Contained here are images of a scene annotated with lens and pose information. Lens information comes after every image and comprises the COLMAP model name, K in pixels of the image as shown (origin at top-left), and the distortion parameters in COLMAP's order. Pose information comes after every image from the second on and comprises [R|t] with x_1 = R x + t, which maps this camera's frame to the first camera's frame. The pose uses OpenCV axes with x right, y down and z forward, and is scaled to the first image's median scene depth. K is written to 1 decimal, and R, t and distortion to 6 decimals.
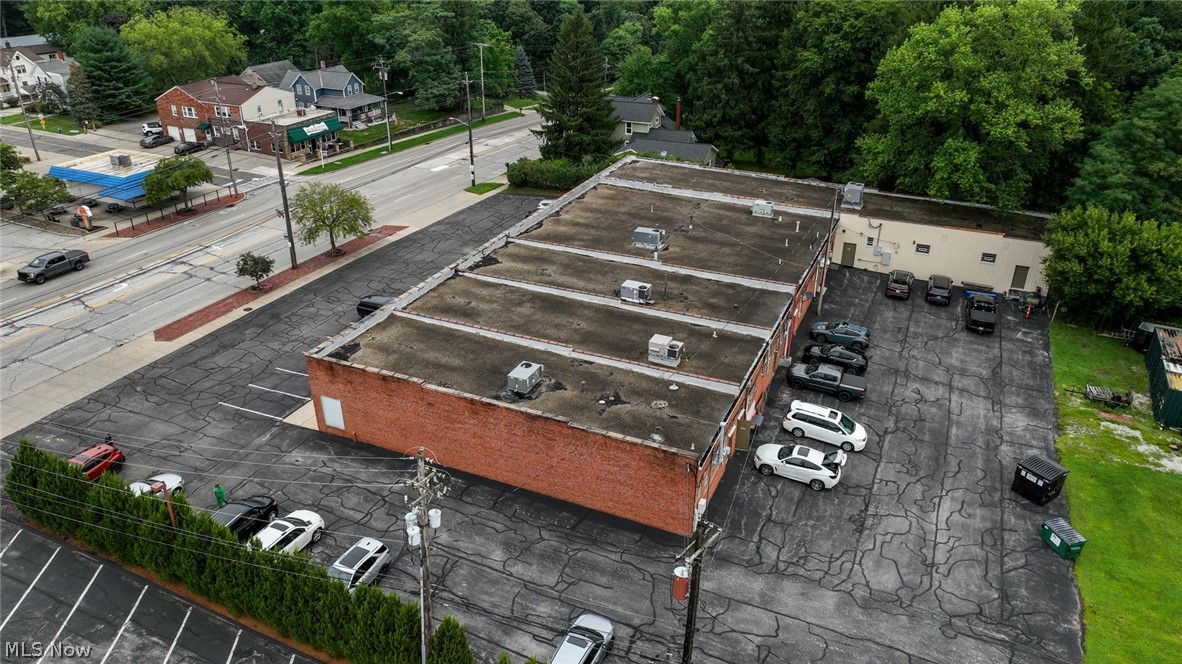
lens RADIAL K [[828.9, 0, 590.3], [0, 828.9, 332.6], [0, 0, 1]] dist [0.008130, 0.002259]
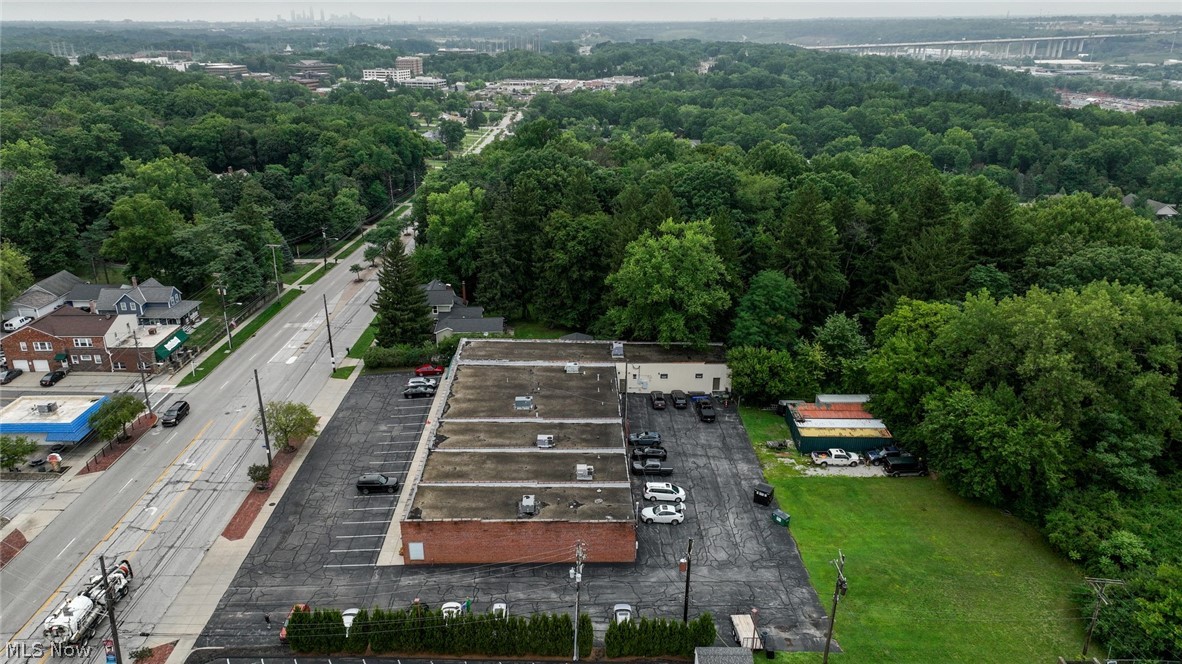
lens RADIAL K [[828.9, 0, 589.6], [0, 828.9, 331.9], [0, 0, 1]] dist [0.008130, 0.002259]
pose [[0.902692, -0.153690, 0.401904, -0.457511], [0.191065, 0.980071, -0.054355, -0.140007], [-0.385541, 0.125856, 0.914067, -0.576051]]
